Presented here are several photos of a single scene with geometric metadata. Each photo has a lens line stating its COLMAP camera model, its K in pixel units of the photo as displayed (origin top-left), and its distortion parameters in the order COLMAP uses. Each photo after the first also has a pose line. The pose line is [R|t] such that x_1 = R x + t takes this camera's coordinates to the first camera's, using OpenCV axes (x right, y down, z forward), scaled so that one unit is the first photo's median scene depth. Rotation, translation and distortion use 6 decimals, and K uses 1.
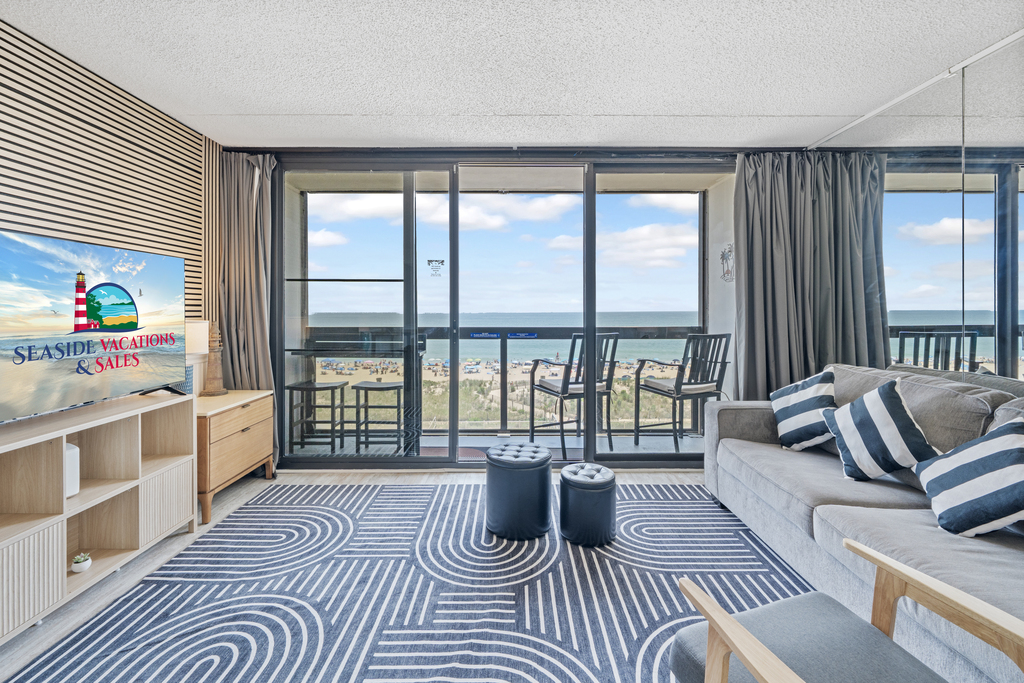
lens RADIAL K [[441.2, 0, 511.9], [0, 441.2, 311.6], [0, 0, 1]] dist [-0.001597, 0.000171]
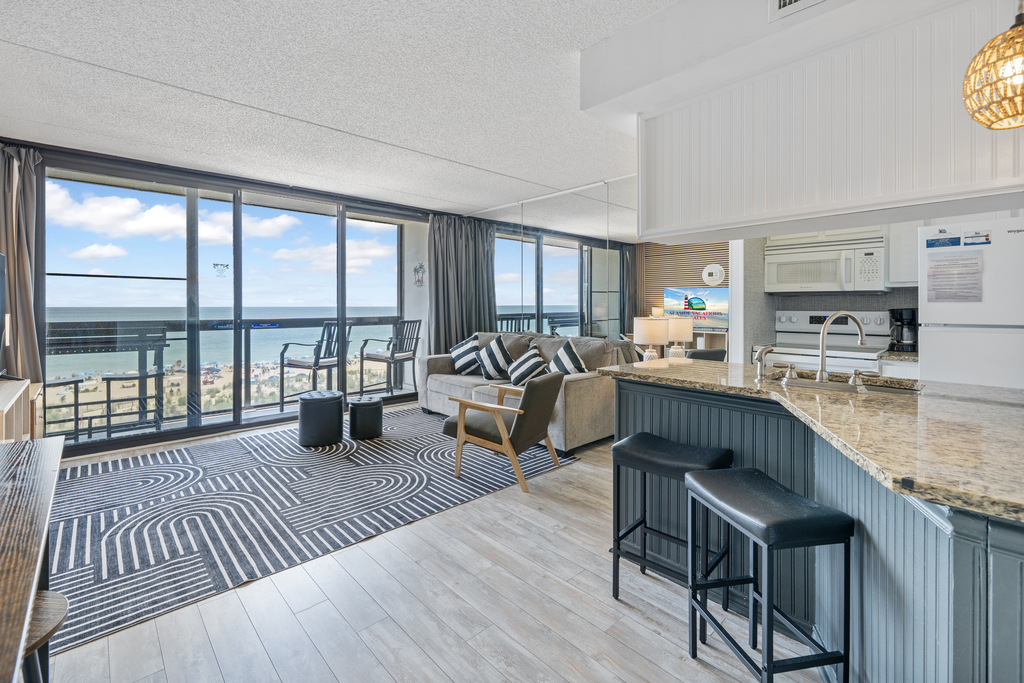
lens RADIAL K [[449.3, 0, 506.8], [0, 449.3, 308.2], [0, 0, 1]] dist [-0.000217, 0.000028]
pose [[0.736890, -0.002488, 0.676008, -0.513953], [-0.000081, 0.999993, 0.003769, 0.002614], [-0.676013, -0.002832, 0.736884, -0.557241]]
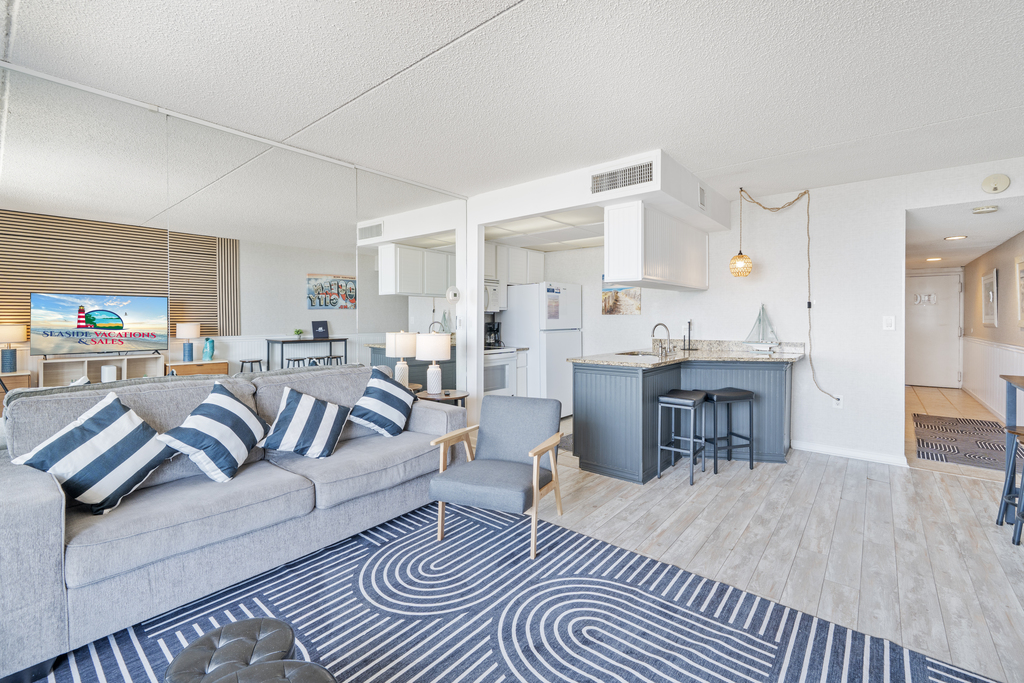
lens RADIAL K [[441.6, 0, 518.2], [0, 441.6, 318.7], [0, 0, 1]] dist [-0.000430, -0.000003]
pose [[-0.770420, 0.000146, 0.637537, -0.343143], [0.004258, 0.999979, 0.004916, -0.016493], [-0.637523, 0.006502, -0.770404, 0.992604]]
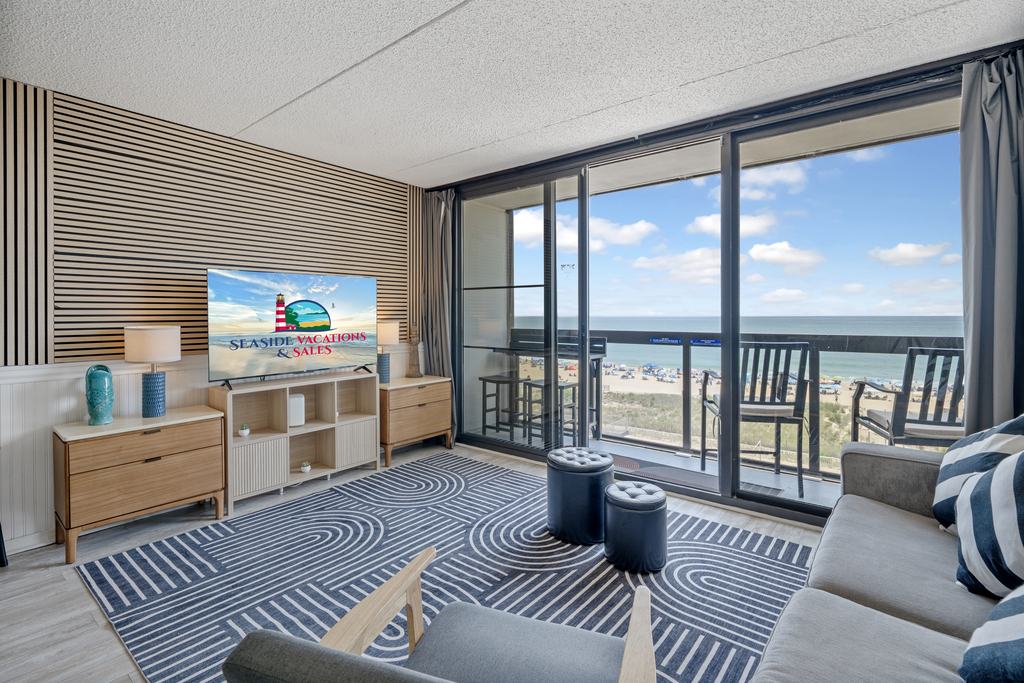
lens RADIAL K [[479.7, 0, 510.9], [0, 479.7, 315.9], [0, 0, 1]] dist [0.001104, 0.000337]
pose [[0.775577, -0.000173, -0.631253, 0.508444], [0.001763, 0.999997, 0.001893, 0.000559], [0.631250, -0.002581, 0.775575, 0.061498]]
